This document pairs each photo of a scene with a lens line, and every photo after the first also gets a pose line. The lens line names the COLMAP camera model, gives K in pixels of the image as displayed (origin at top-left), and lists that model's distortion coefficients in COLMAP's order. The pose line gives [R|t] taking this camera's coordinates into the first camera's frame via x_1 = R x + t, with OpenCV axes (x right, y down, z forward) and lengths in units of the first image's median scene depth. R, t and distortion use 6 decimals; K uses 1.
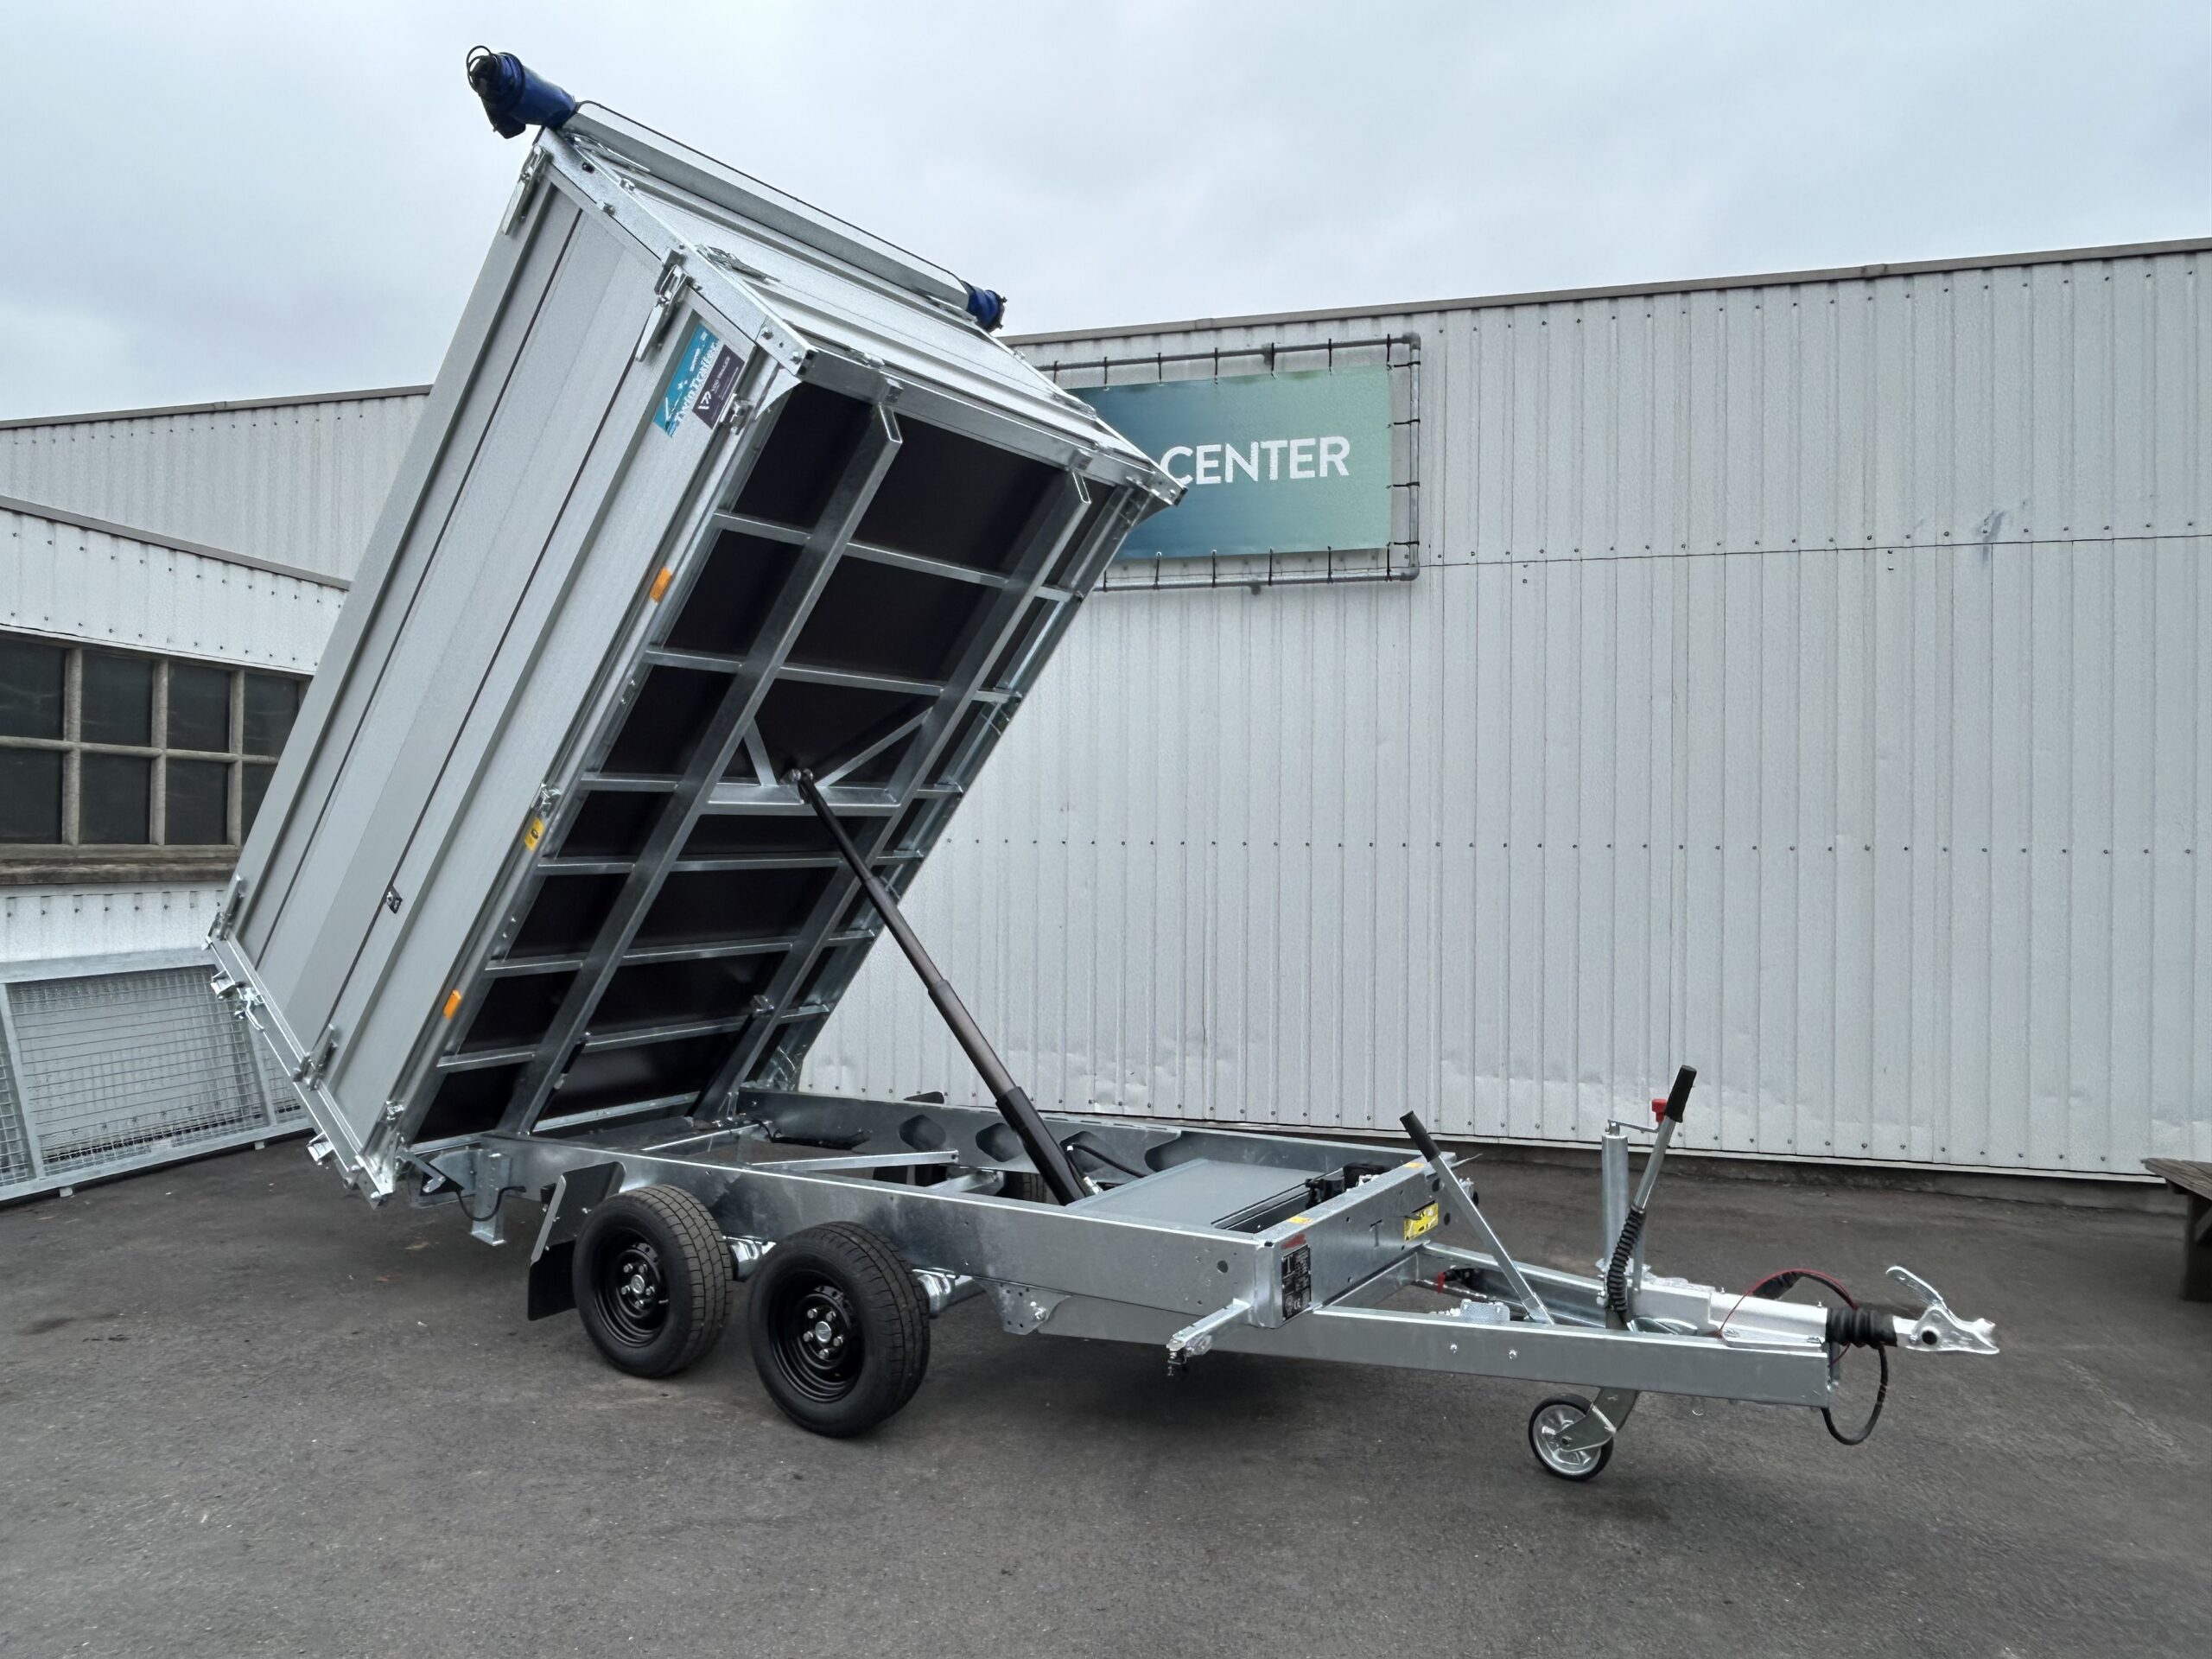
lens RADIAL K [[1498.8, 0, 1113.6], [0, 1498.8, 826.6], [0, 0, 1]] dist [-0.015900, 0.007079]
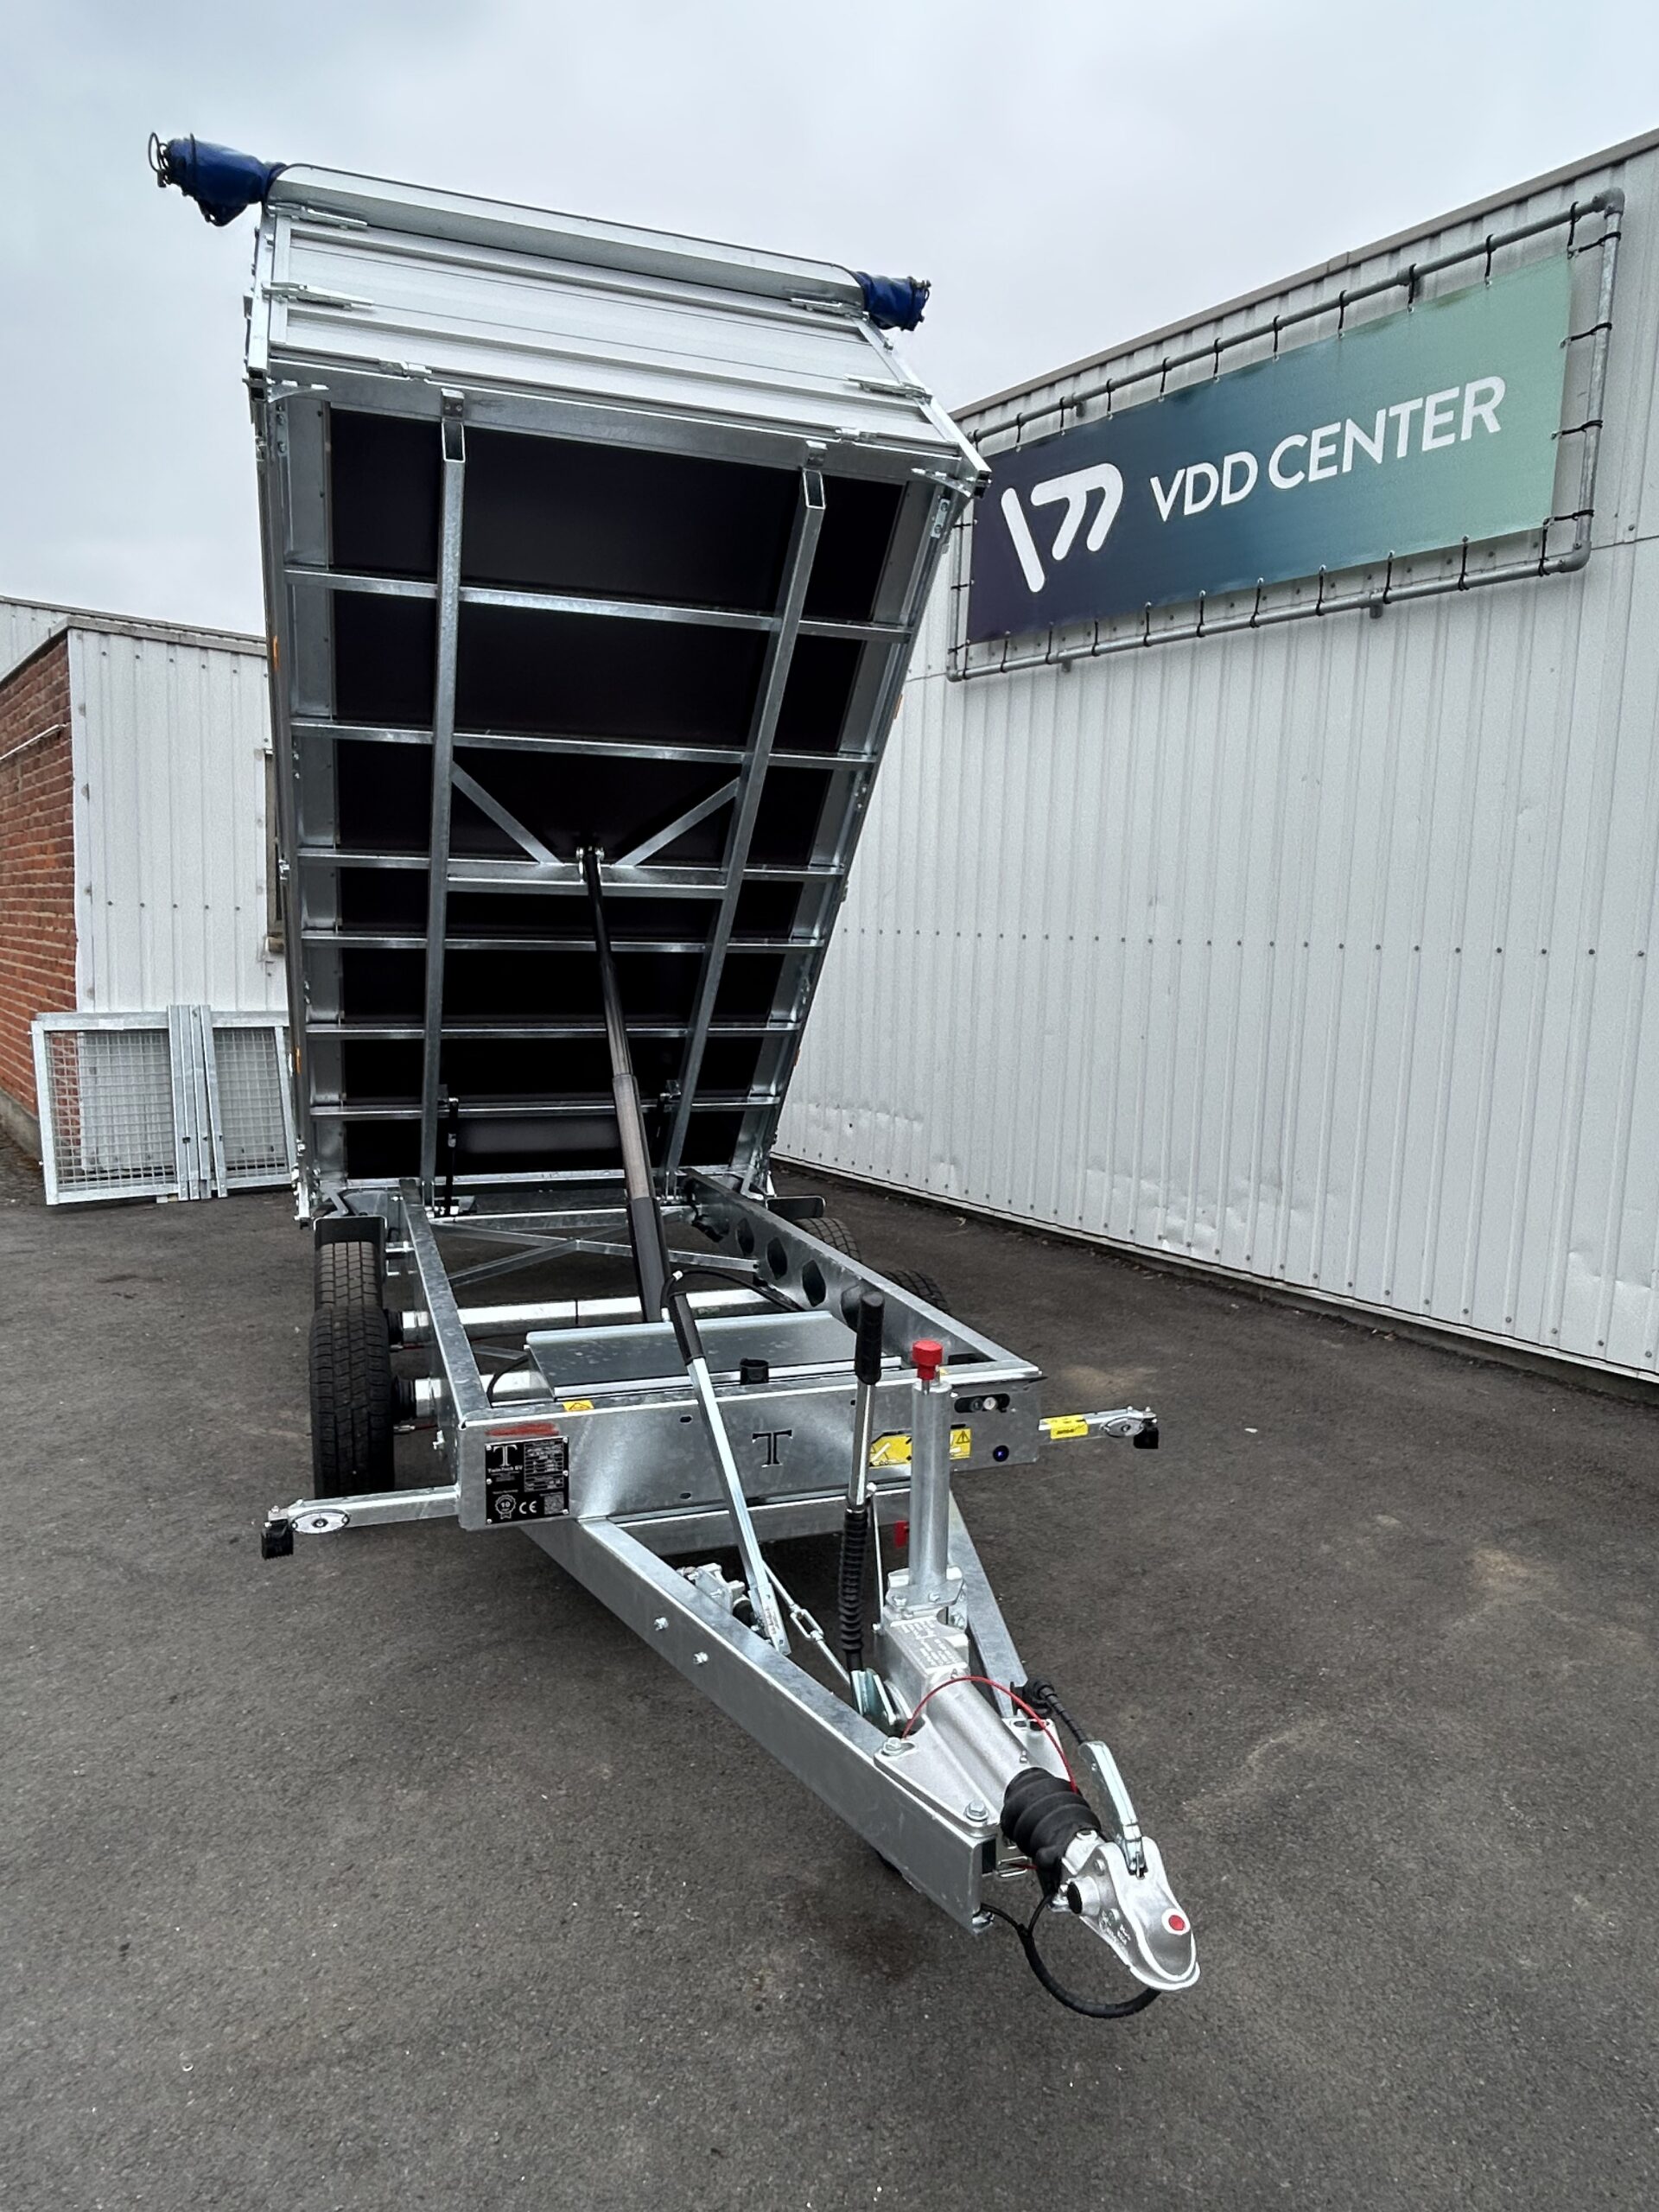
lens RADIAL K [[1373.6, 0, 827.1], [0, 1373.6, 1097.9], [0, 0, 1]] dist [-0.016263, 0.006973]
pose [[0.800156, 0.088481, -0.593230, 0.350906], [-0.018947, 0.992294, 0.122446, 0.008481], [0.599493, -0.086736, 0.795666, 0.290739]]
